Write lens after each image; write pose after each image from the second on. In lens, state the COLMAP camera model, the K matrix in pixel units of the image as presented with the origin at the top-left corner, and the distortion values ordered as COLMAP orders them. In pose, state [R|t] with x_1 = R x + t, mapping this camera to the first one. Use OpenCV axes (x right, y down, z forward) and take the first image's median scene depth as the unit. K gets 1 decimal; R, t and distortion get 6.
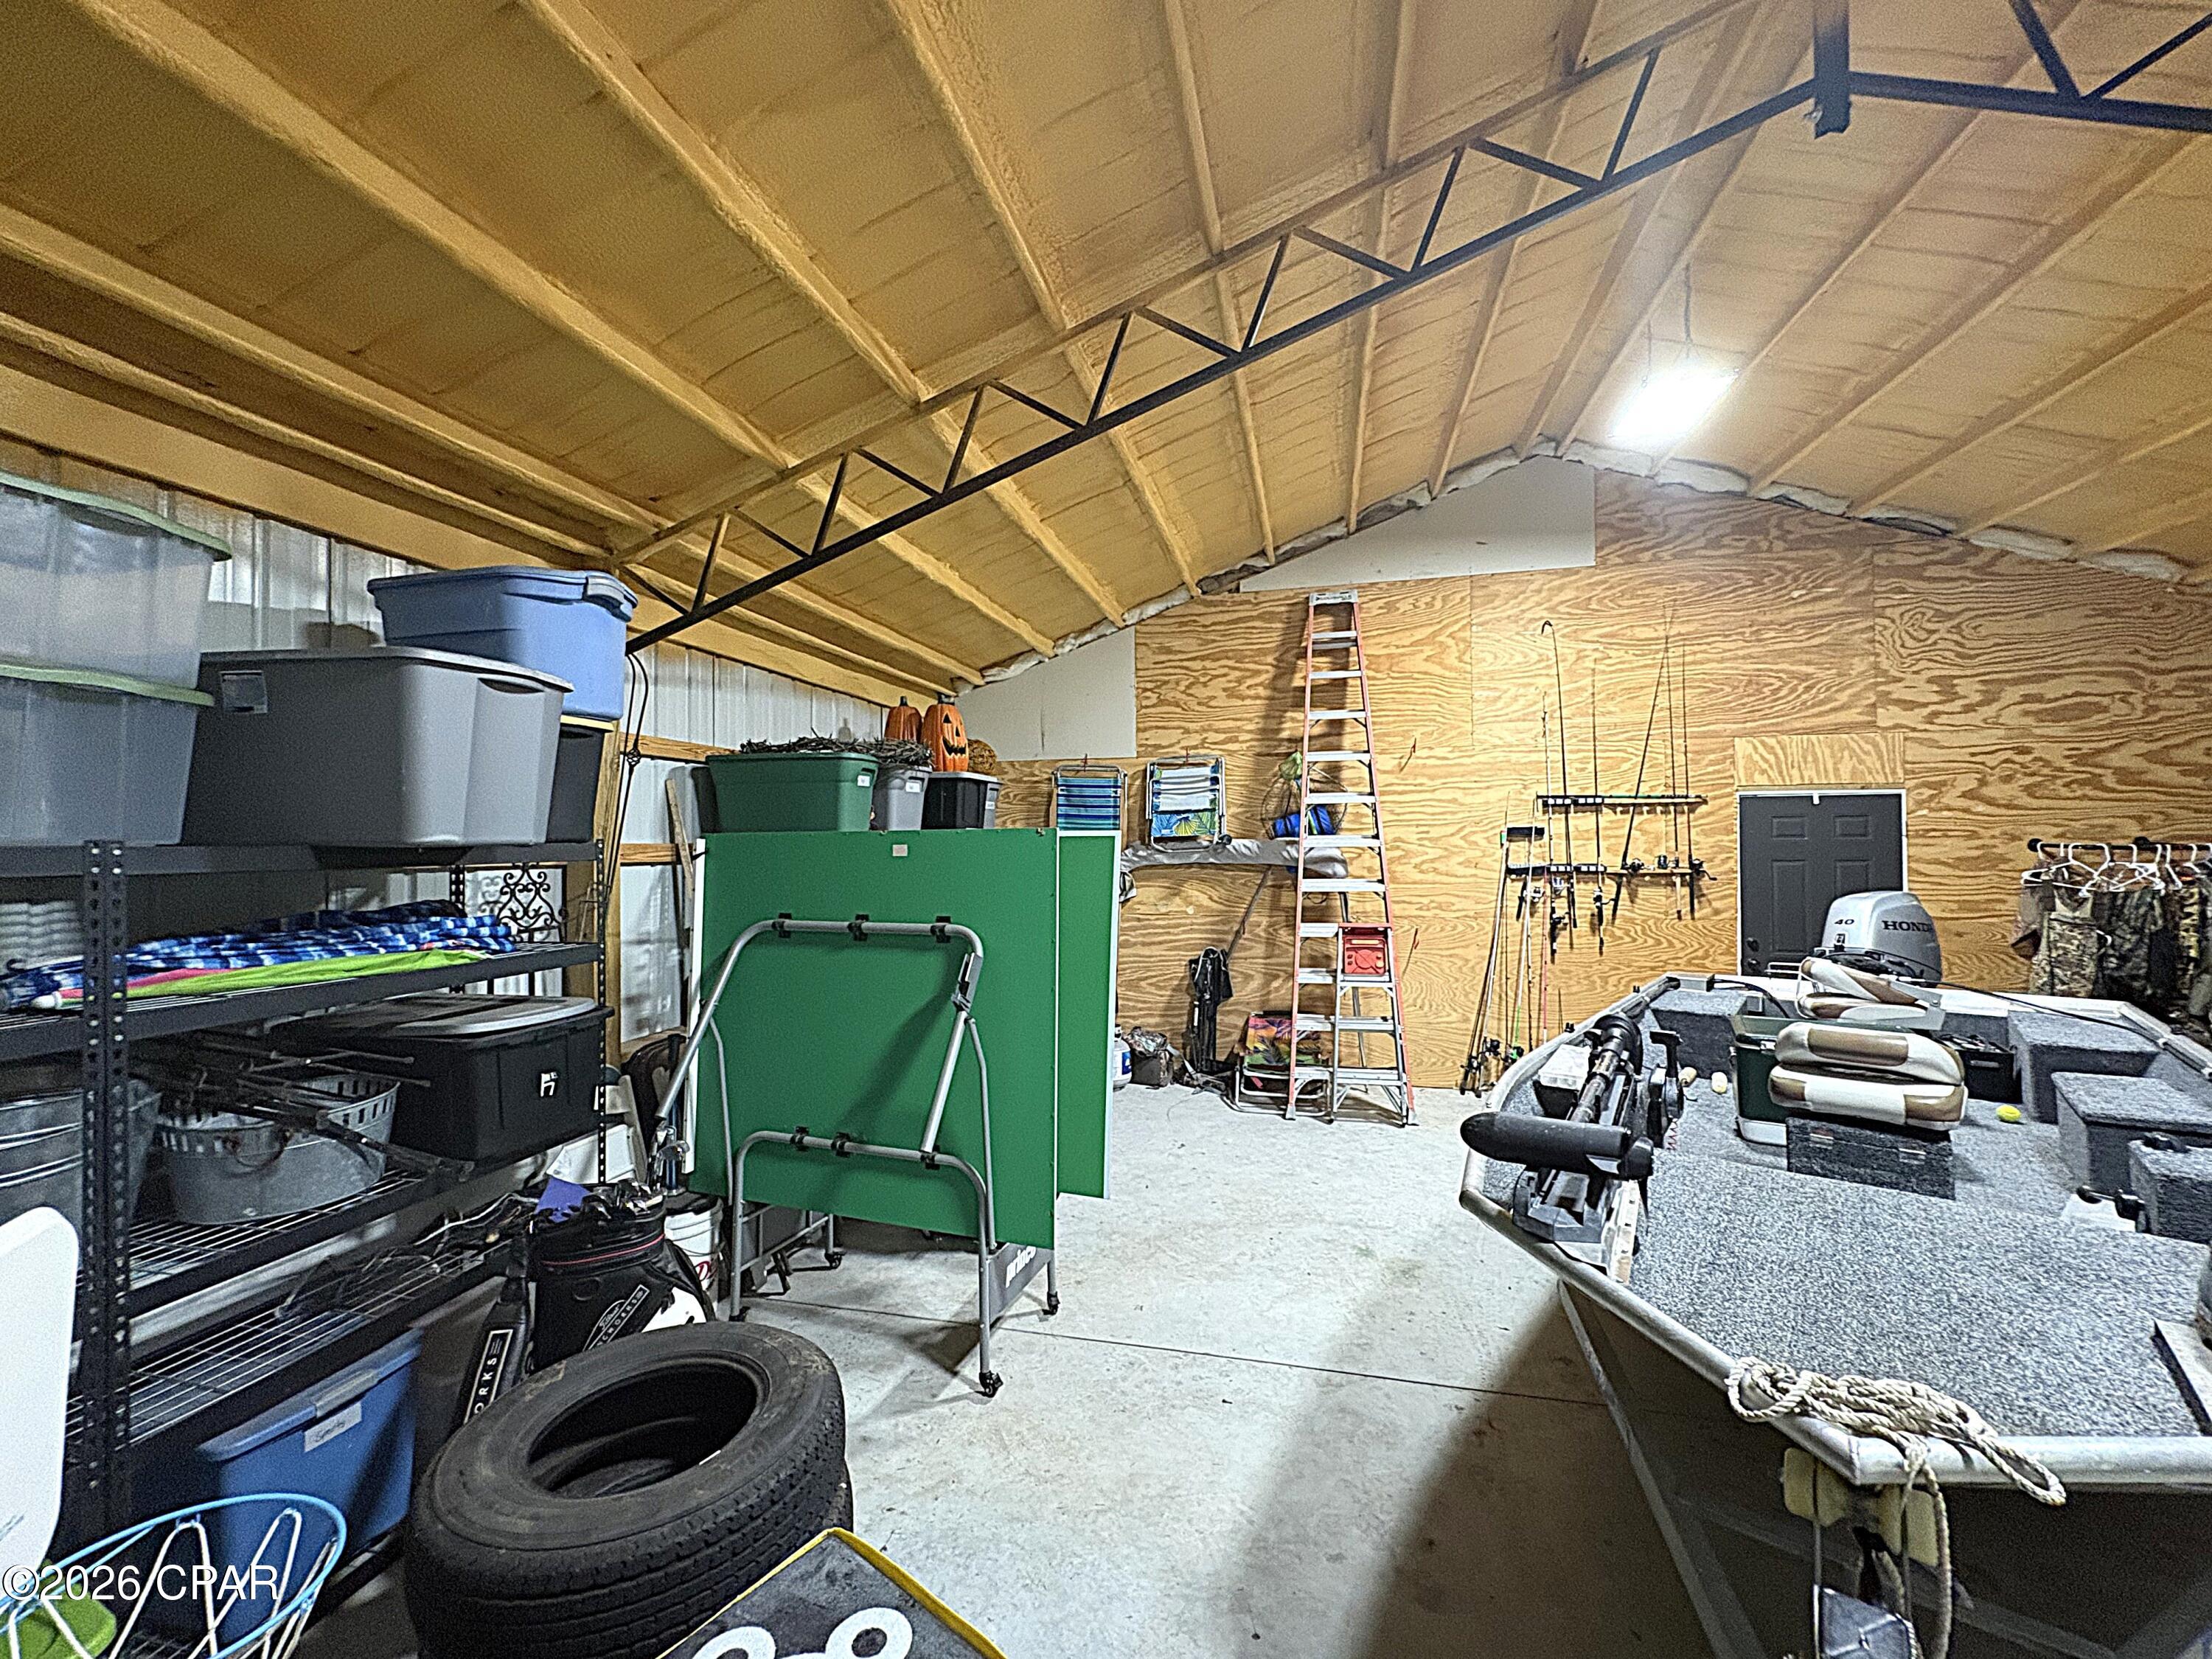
lens RADIAL K [[888.2, 0, 1106.4], [0, 888.2, 828.6], [0, 0, 1]] dist [0.002798, 0.000003]
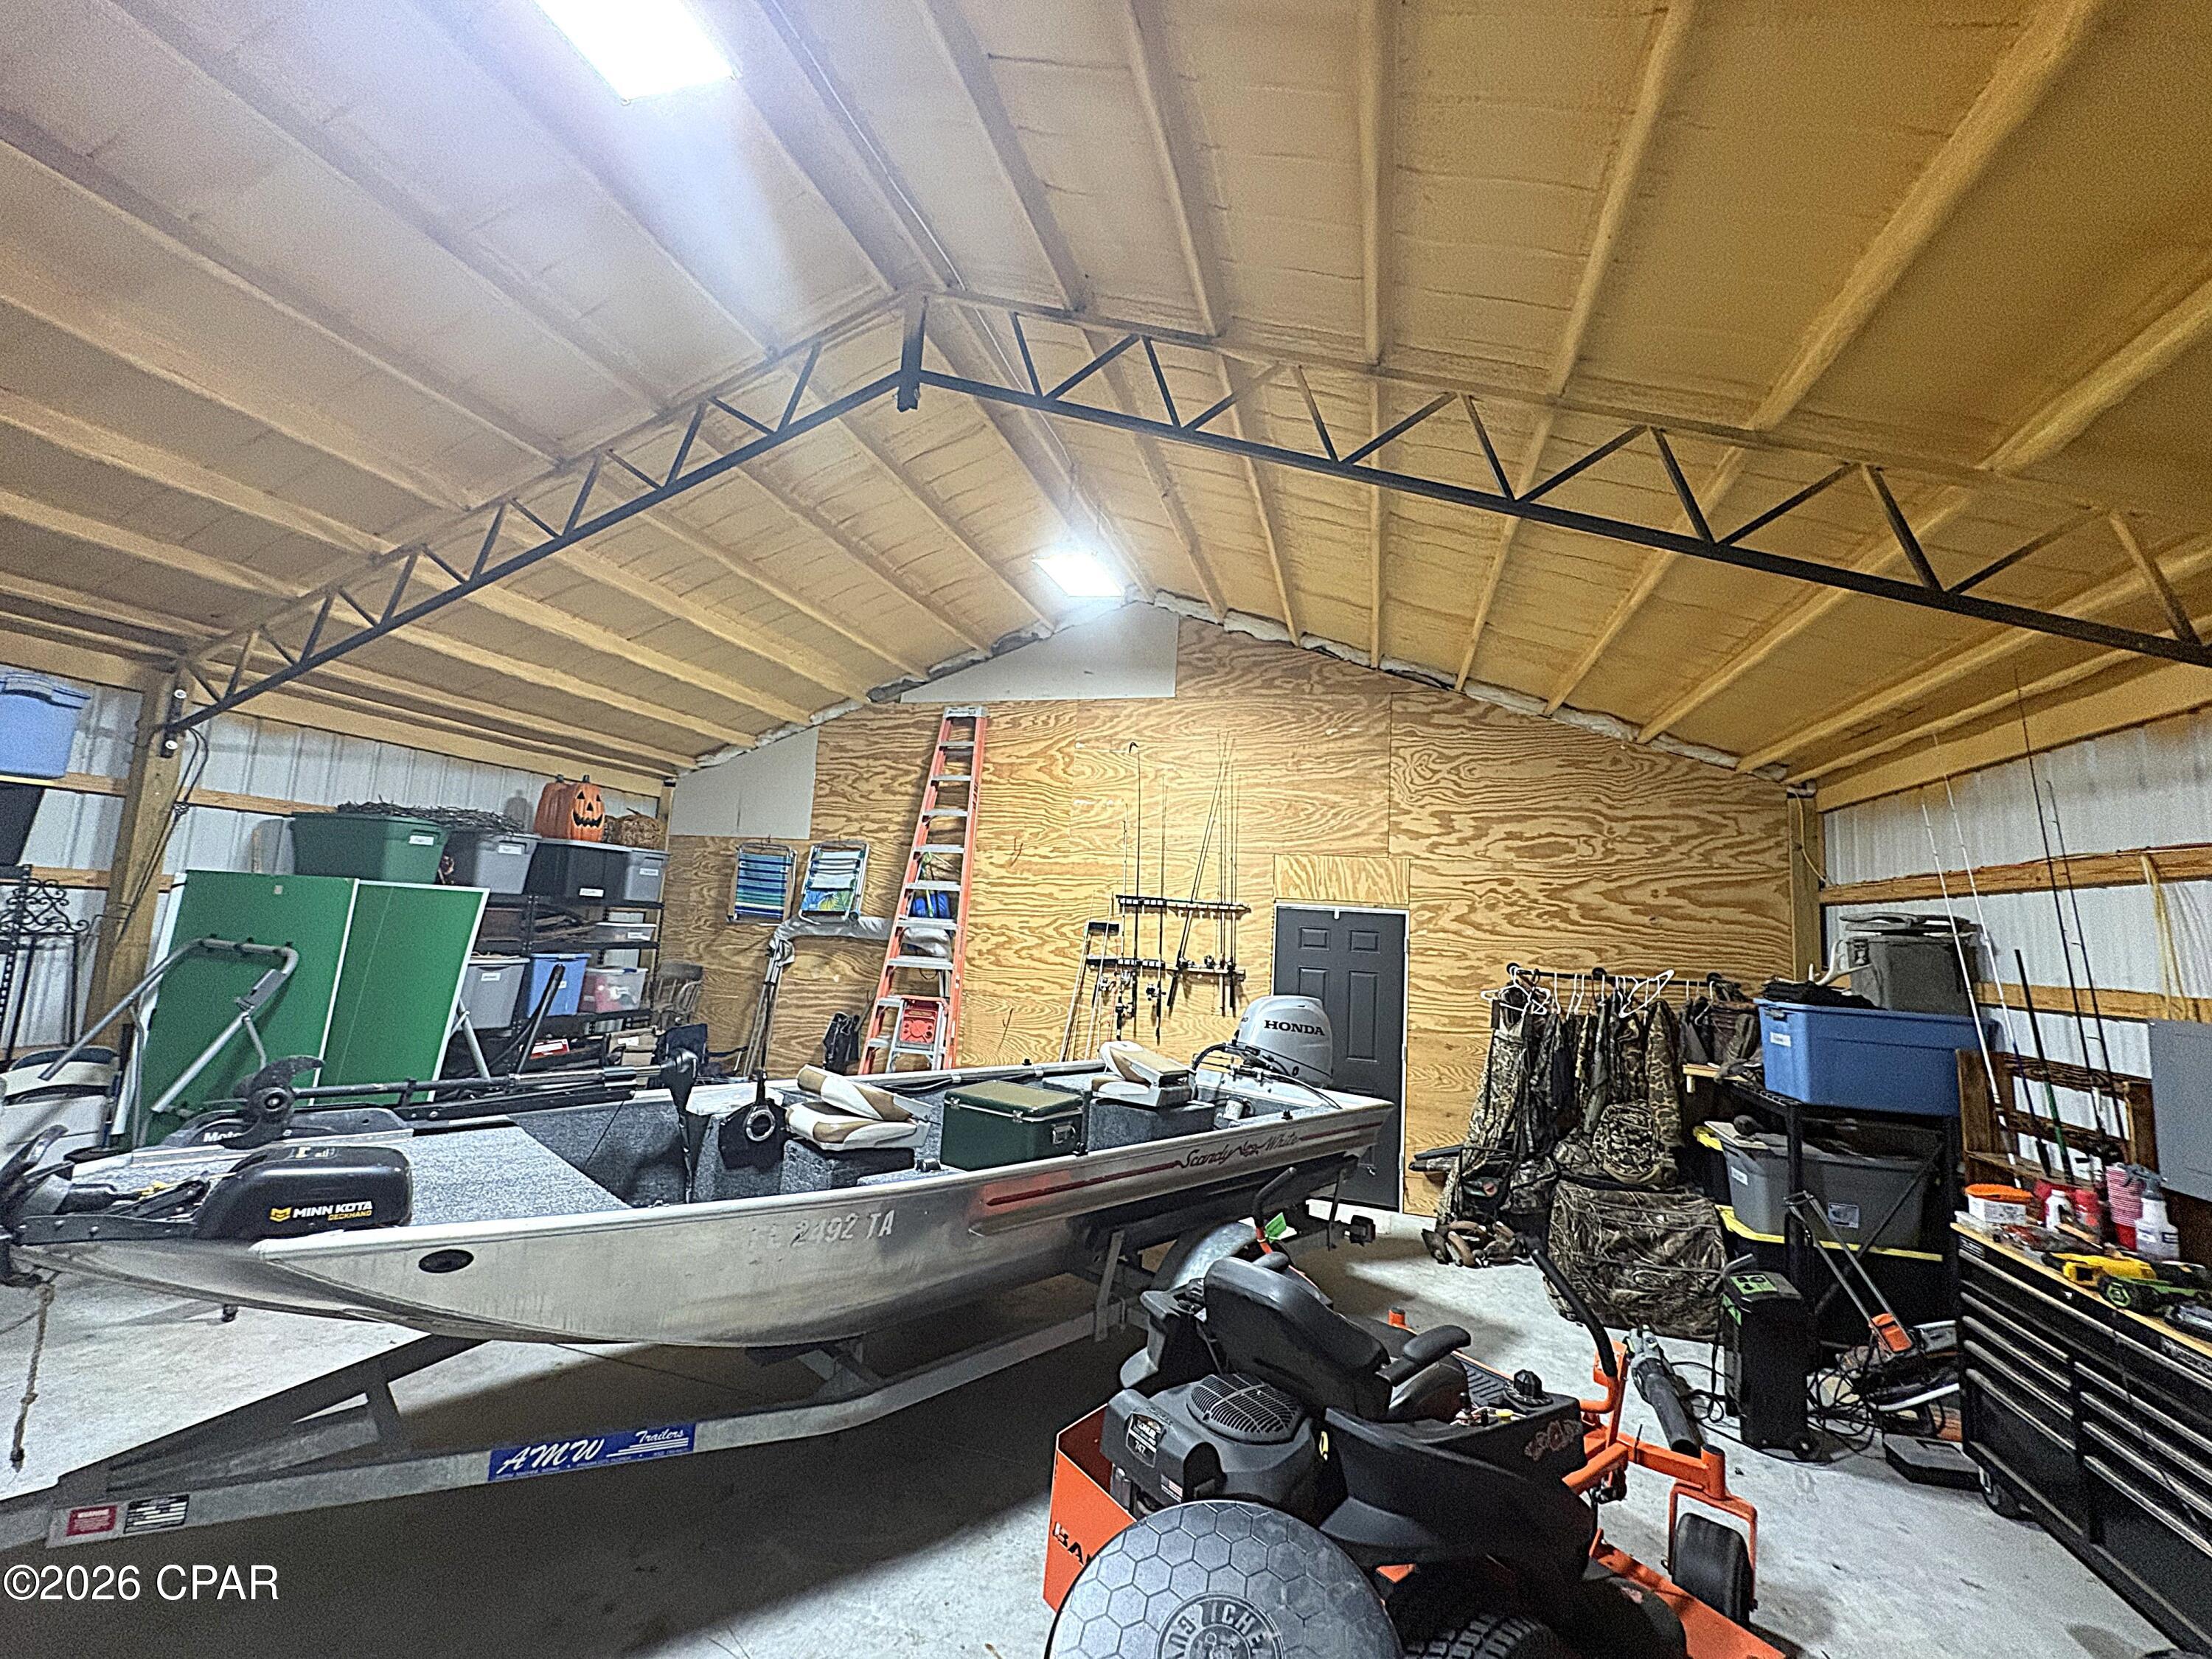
lens RADIAL K [[888.2, 0, 1105.0], [0, 888.2, 829.1], [0, 0, 1]] dist [0.002798, 0.000003]
pose [[0.995702, 0.062467, -0.068382, 0.560841], [-0.068928, 0.992932, -0.096618, -0.011323], [0.061863, 0.100916, 0.992970, -0.124464]]
